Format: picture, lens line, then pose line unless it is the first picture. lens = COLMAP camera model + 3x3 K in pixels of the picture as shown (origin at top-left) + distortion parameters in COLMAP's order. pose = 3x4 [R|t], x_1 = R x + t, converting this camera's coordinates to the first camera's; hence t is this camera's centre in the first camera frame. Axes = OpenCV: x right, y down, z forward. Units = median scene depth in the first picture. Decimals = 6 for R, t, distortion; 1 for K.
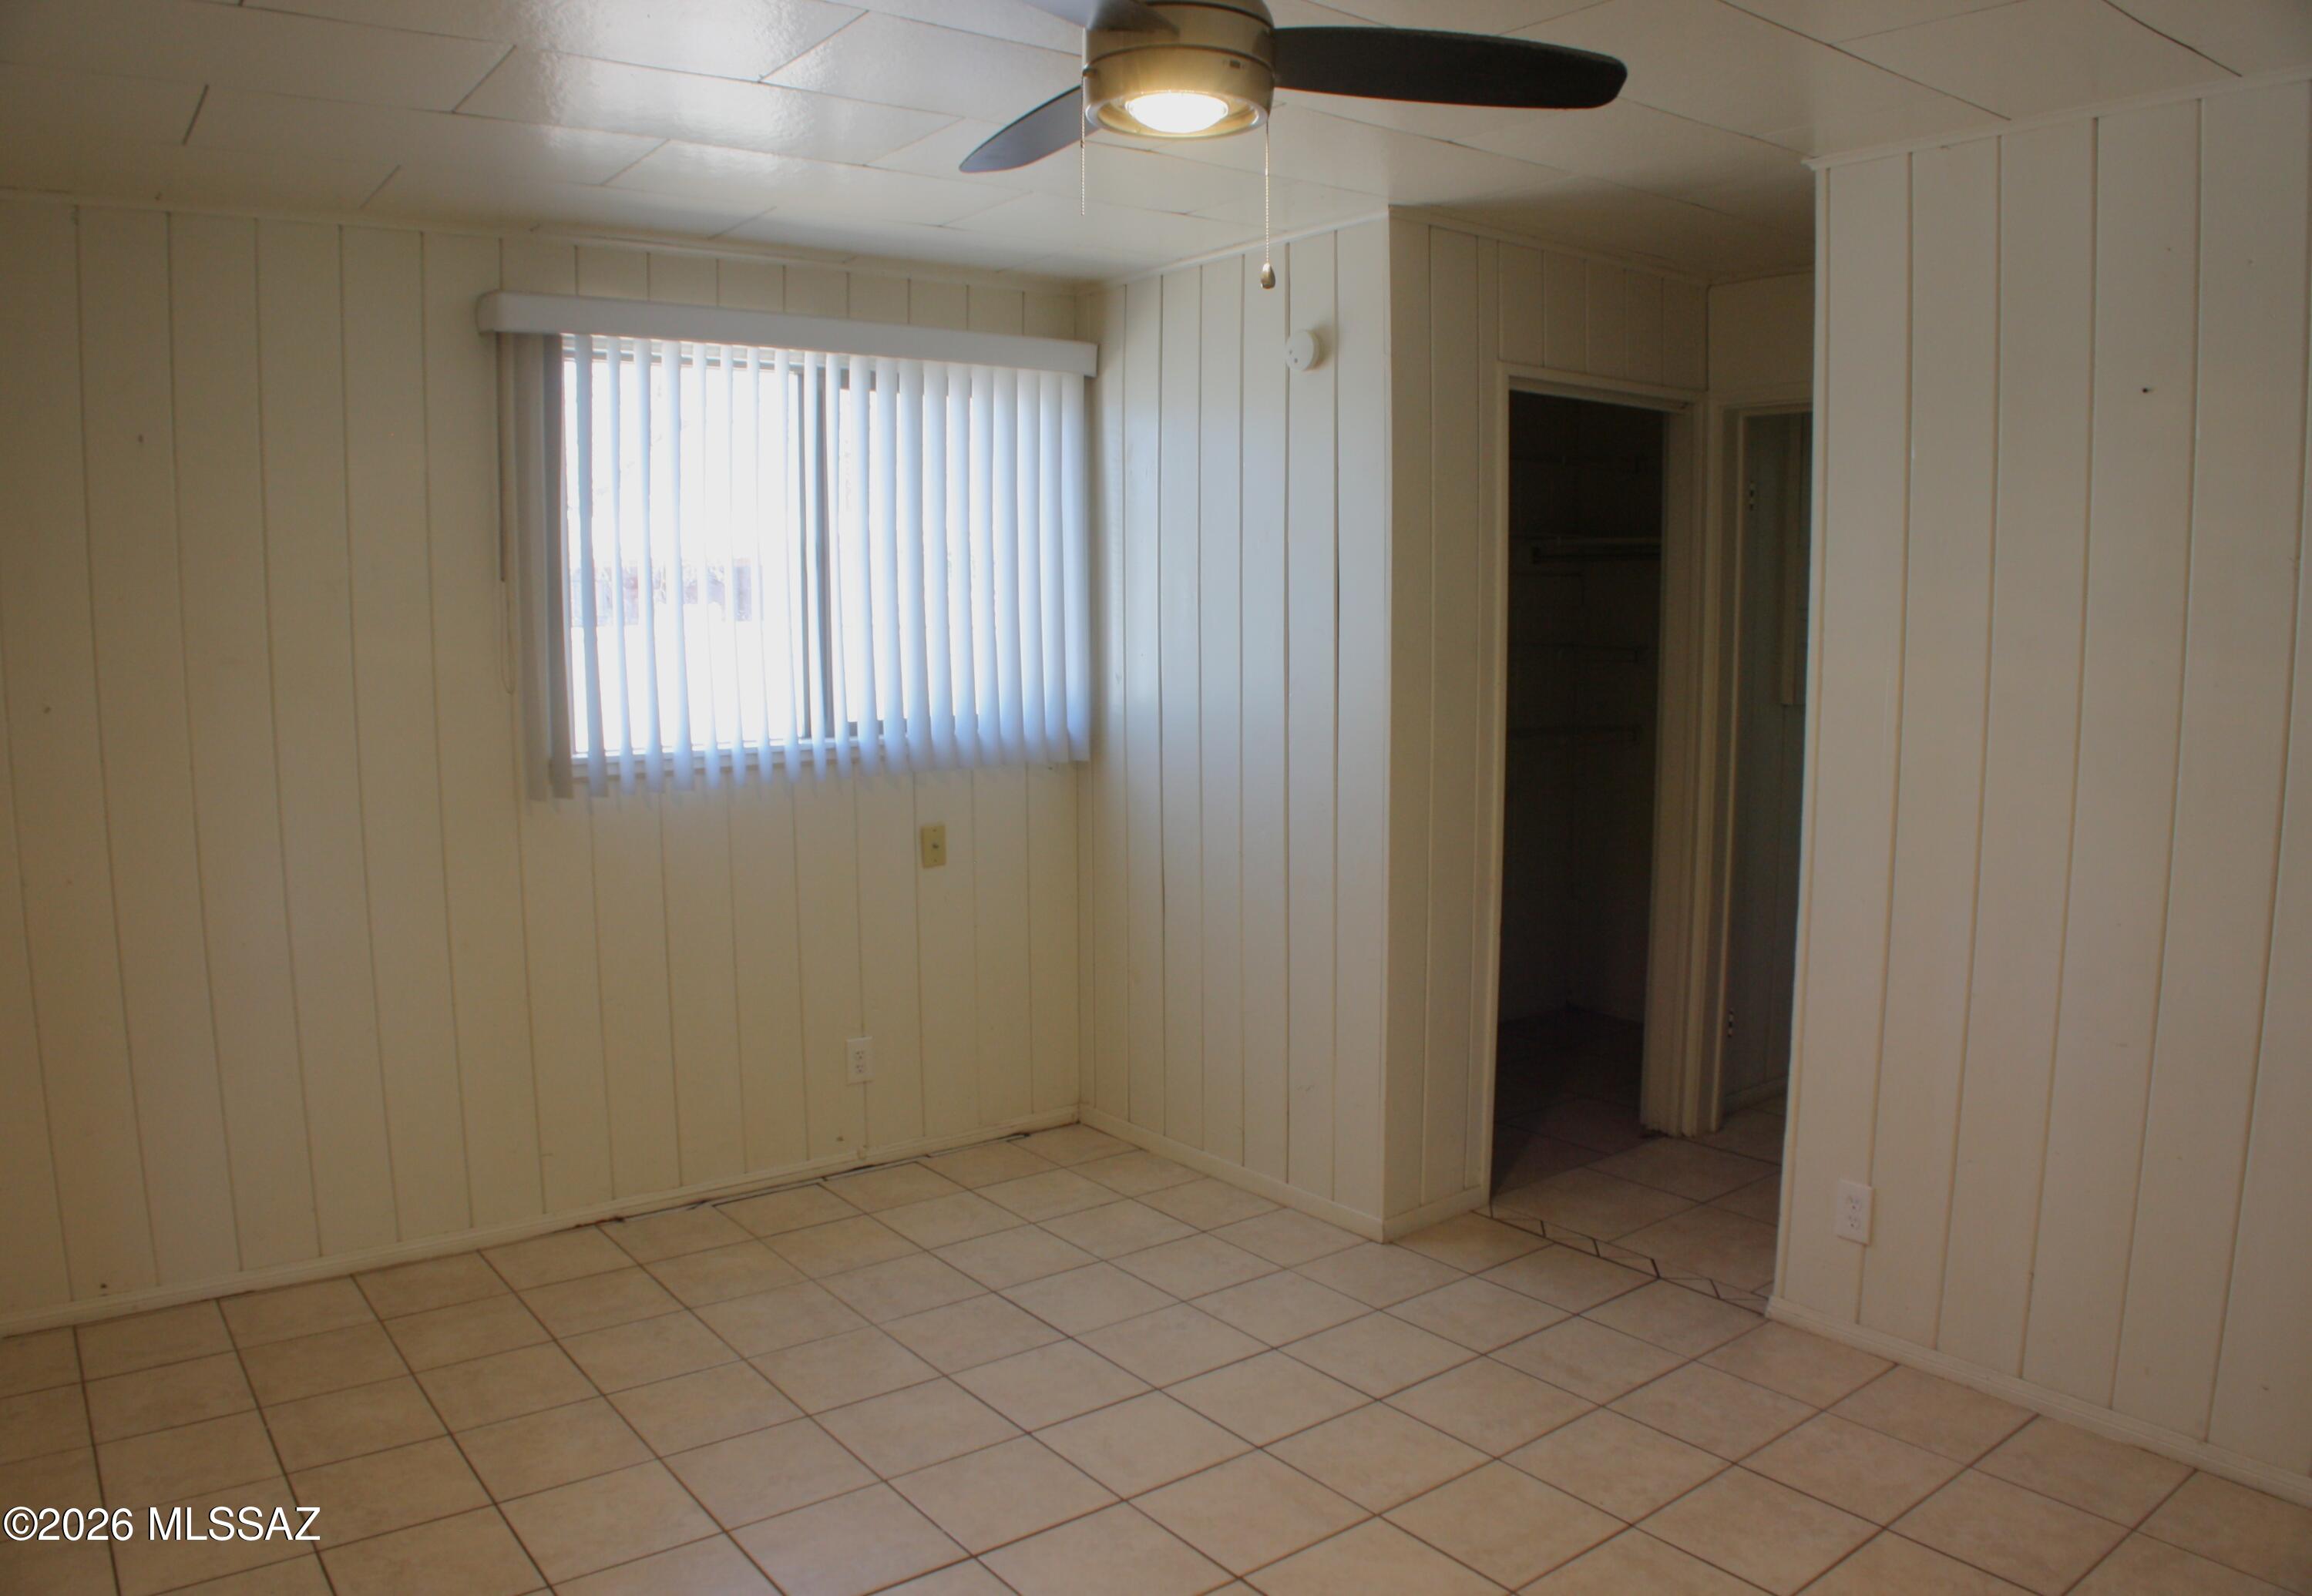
lens RADIAL K [[1643.5, 0, 1155.7], [0, 1643.5, 828.9], [0, 0, 1]] dist [-0.213598, 0.088450]
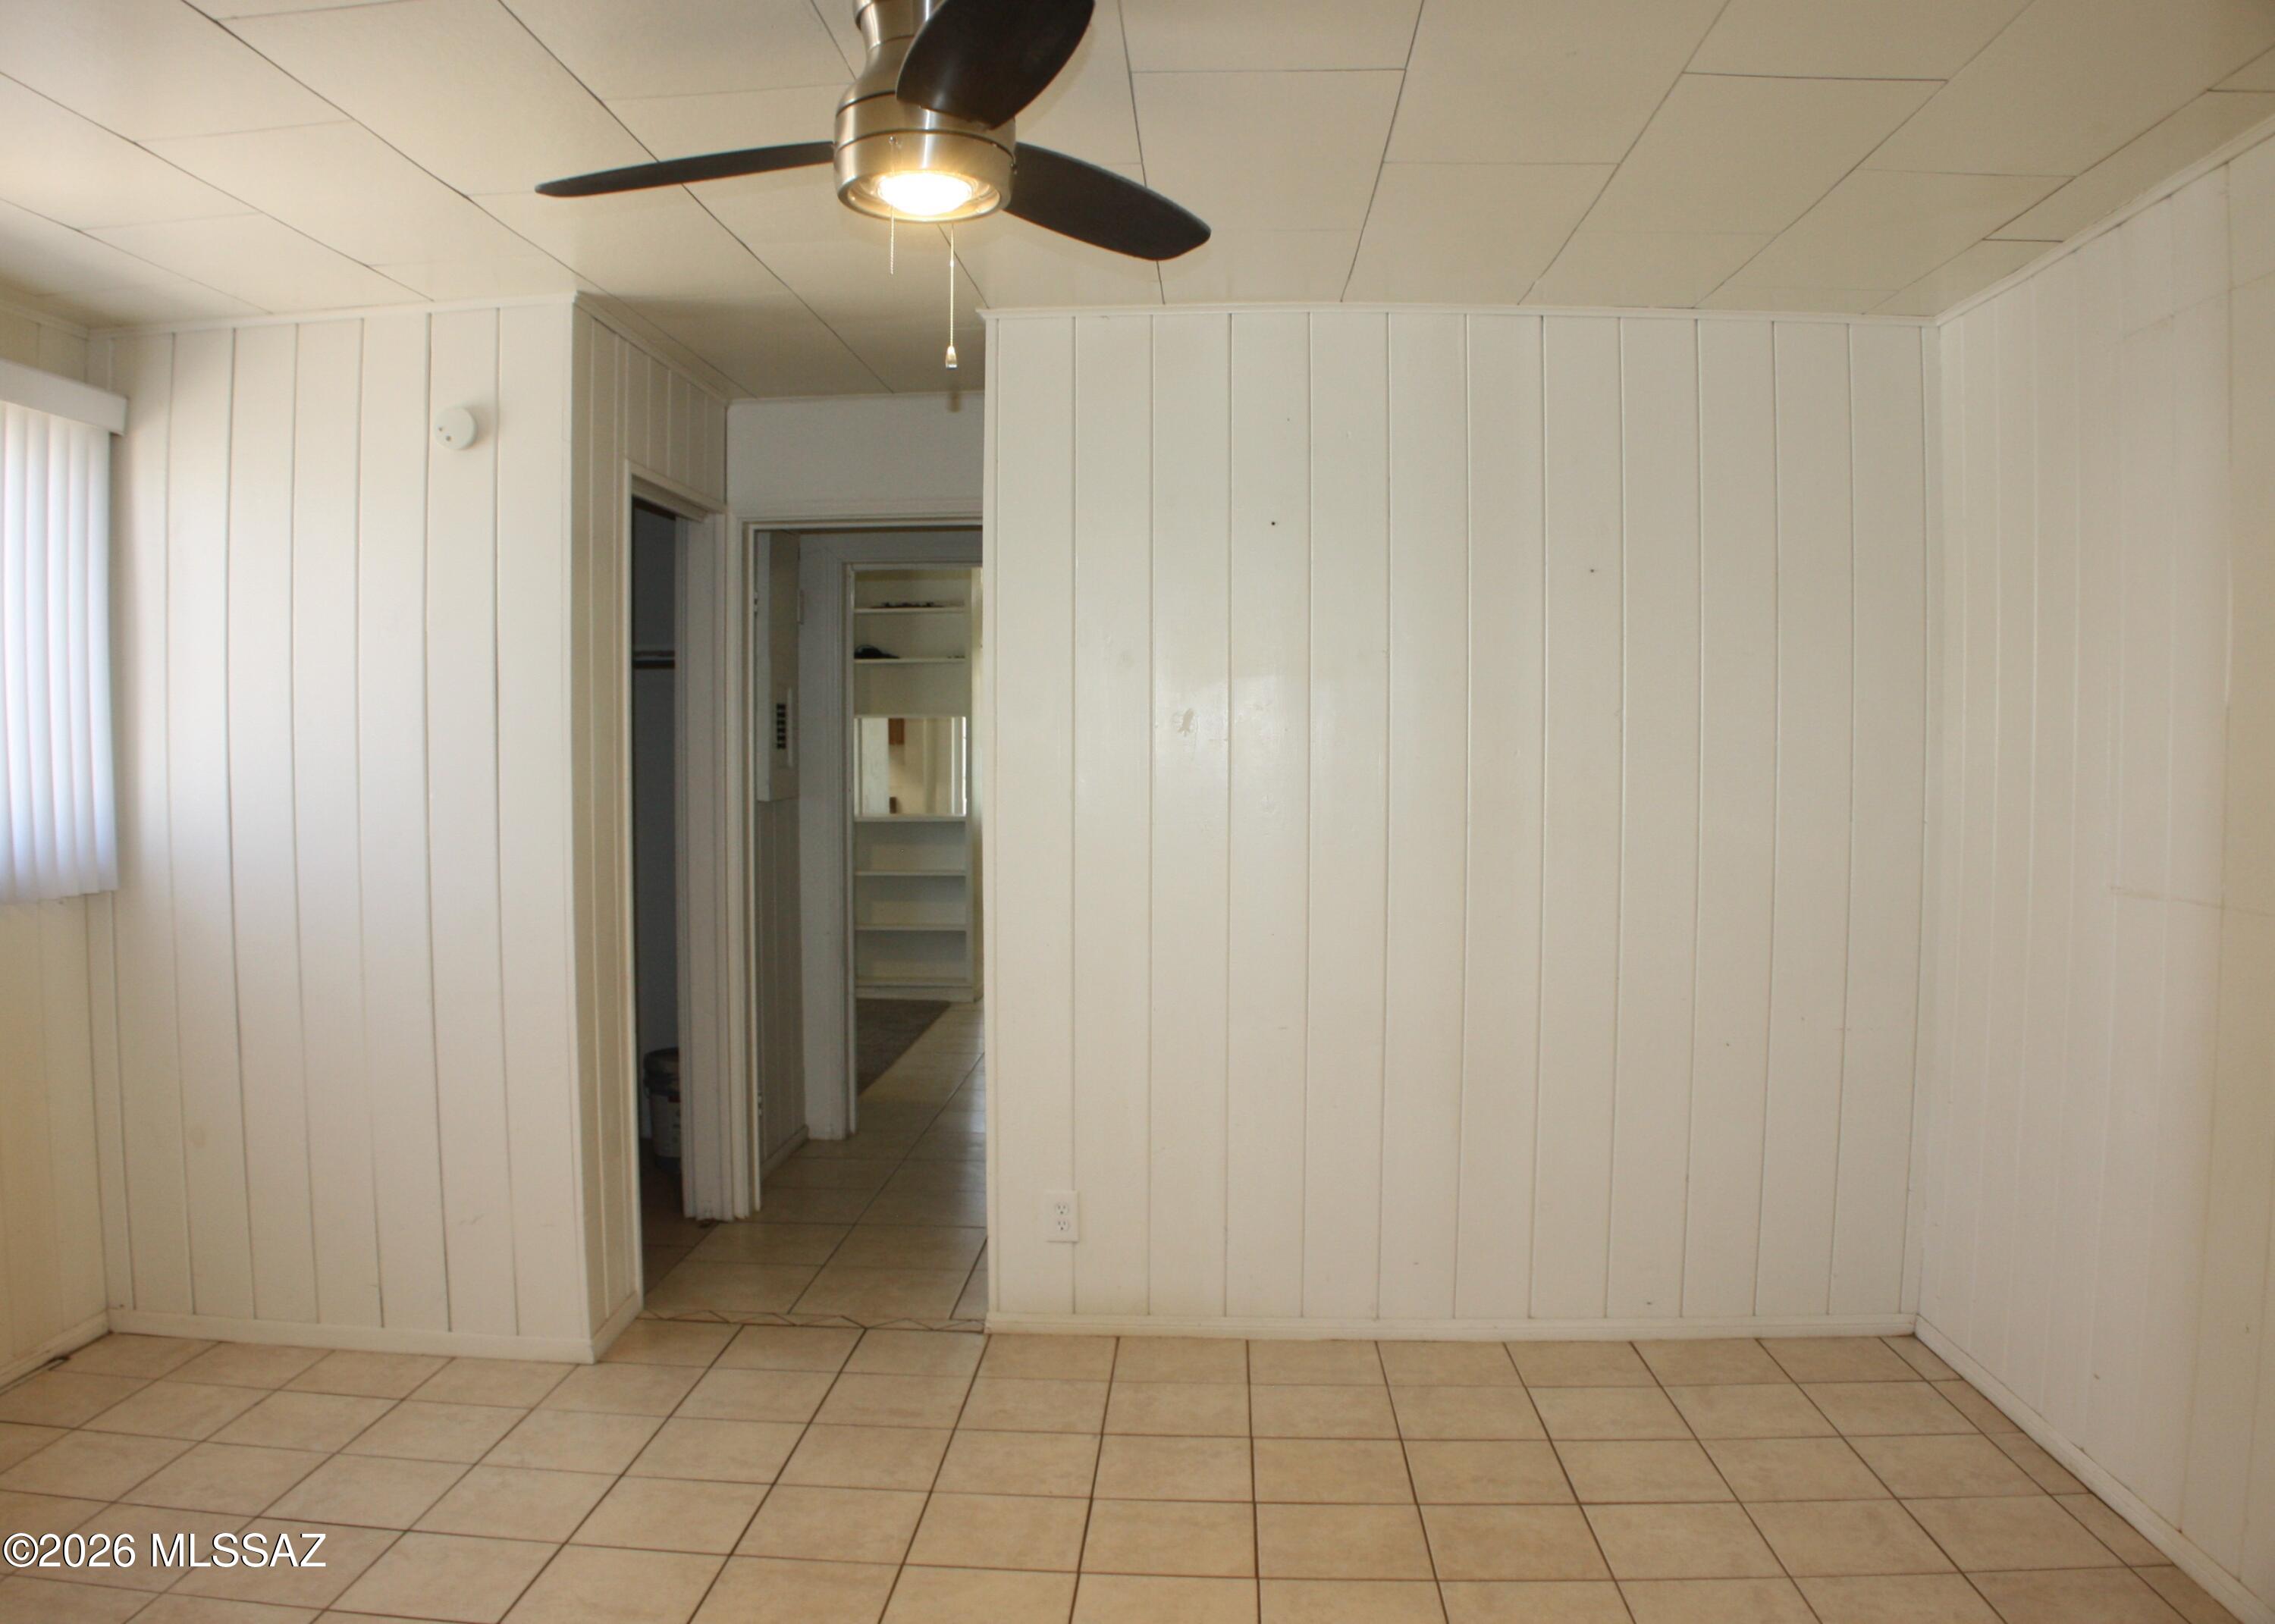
lens RADIAL K [[1664.1, 0, 1137.5], [0, 1664.1, 812.0], [0, 0, 1]] dist [-0.206939, 0.087623]
pose [[0.655810, -0.025152, 0.754507, -0.345678], [0.102133, 0.993212, -0.055664, 0.019225], [-0.747986, 0.113565, 0.653927, 0.113243]]
